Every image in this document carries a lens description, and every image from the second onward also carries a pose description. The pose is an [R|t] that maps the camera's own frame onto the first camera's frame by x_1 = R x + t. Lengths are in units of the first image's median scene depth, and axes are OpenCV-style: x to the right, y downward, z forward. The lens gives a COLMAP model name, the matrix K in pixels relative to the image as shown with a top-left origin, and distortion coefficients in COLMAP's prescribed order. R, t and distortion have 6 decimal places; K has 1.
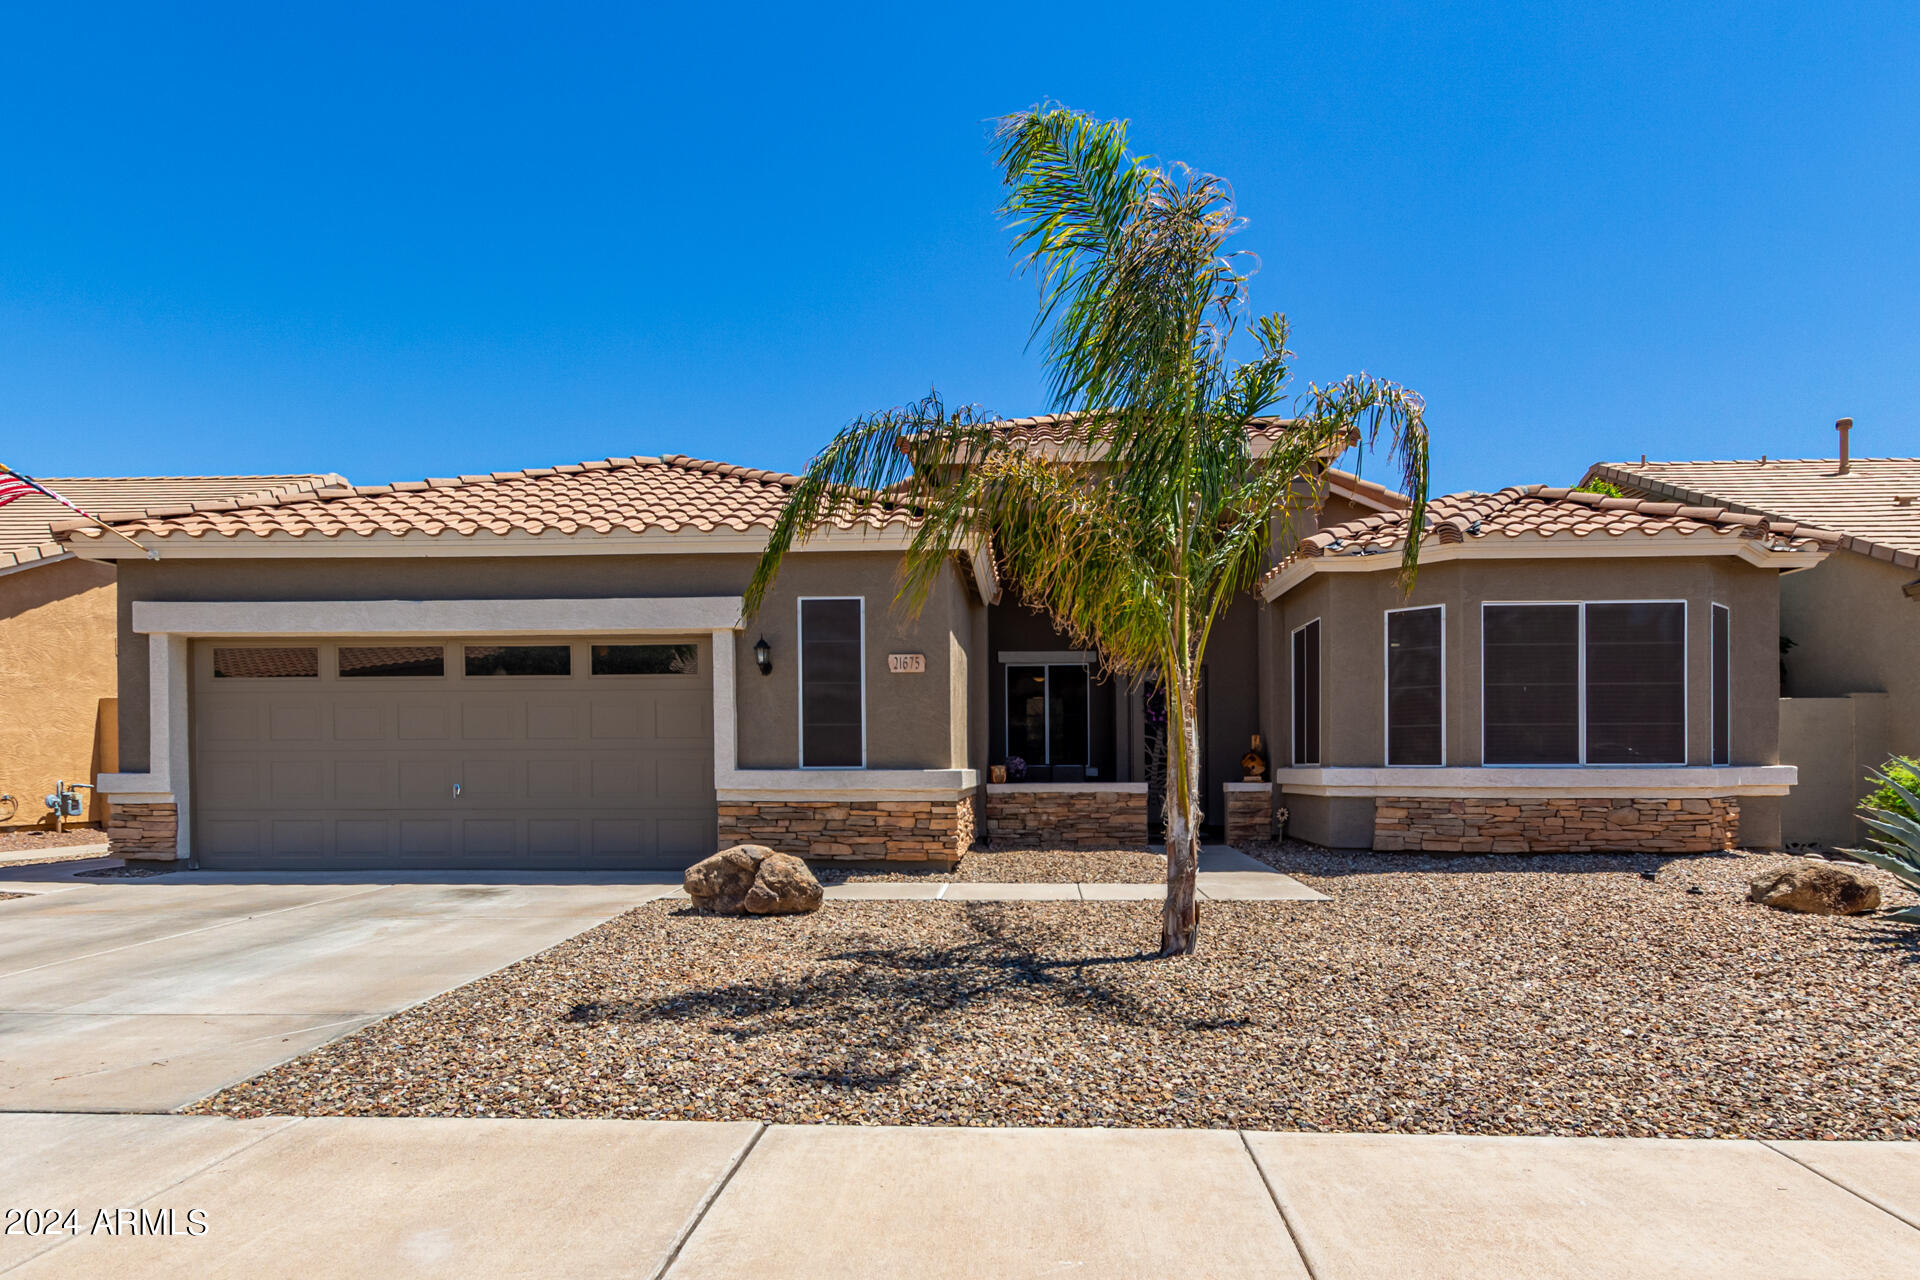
lens RADIAL K [[786.8, 0, 1061.4], [0, 786.8, 676.9], [0, 0, 1]] dist [0.000562, -0.000005]
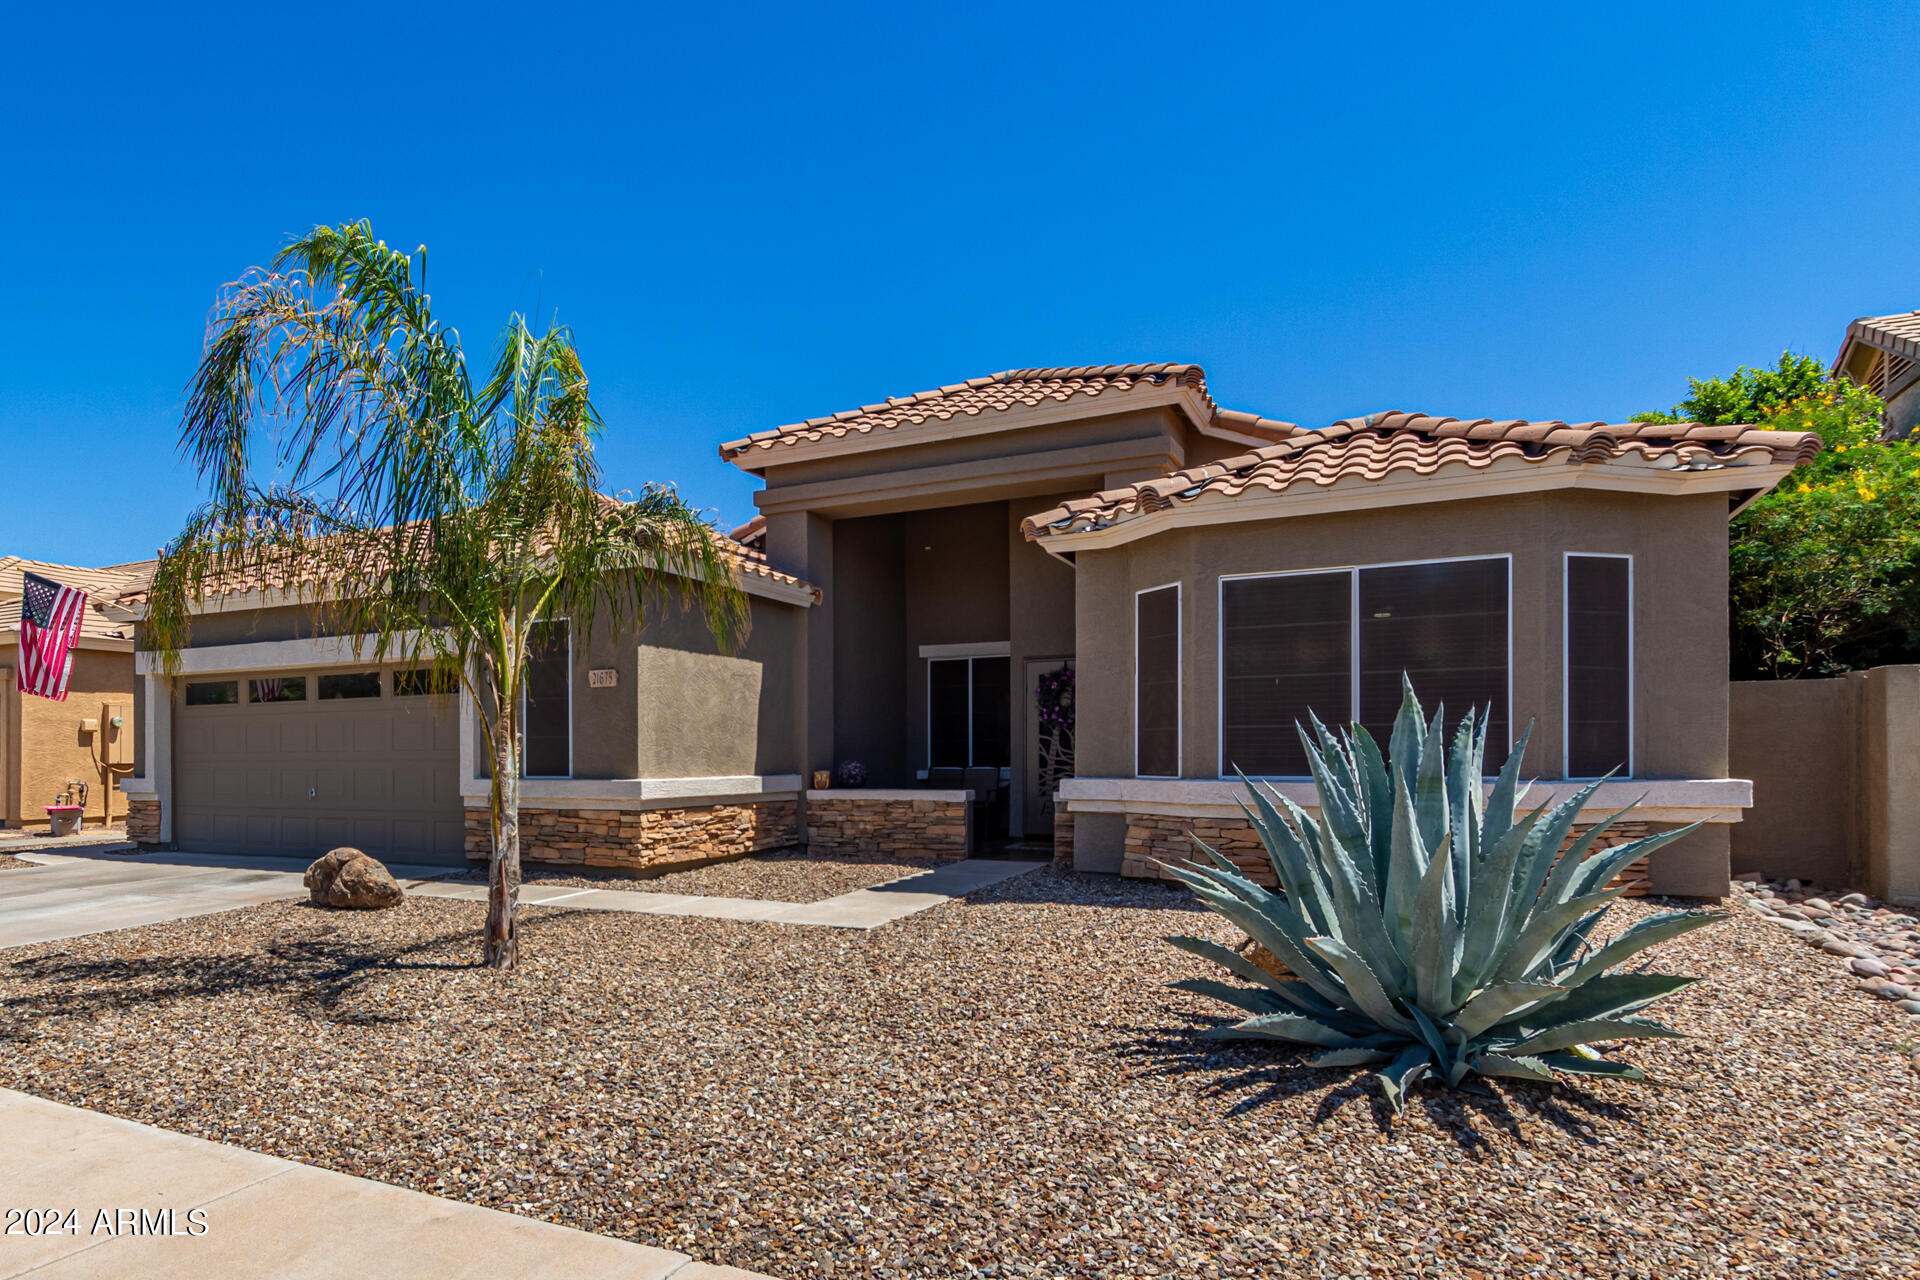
lens RADIAL K [[884.4, 0, 960.0], [0, 884.4, 640.0], [0, 0, 1]] dist [0.005828, -0.003560]
pose [[0.938271, -0.046576, -0.342750, 0.651108], [0.039730, 0.998846, -0.026973, -0.016912], [0.343611, 0.011691, 0.939039, 0.049590]]
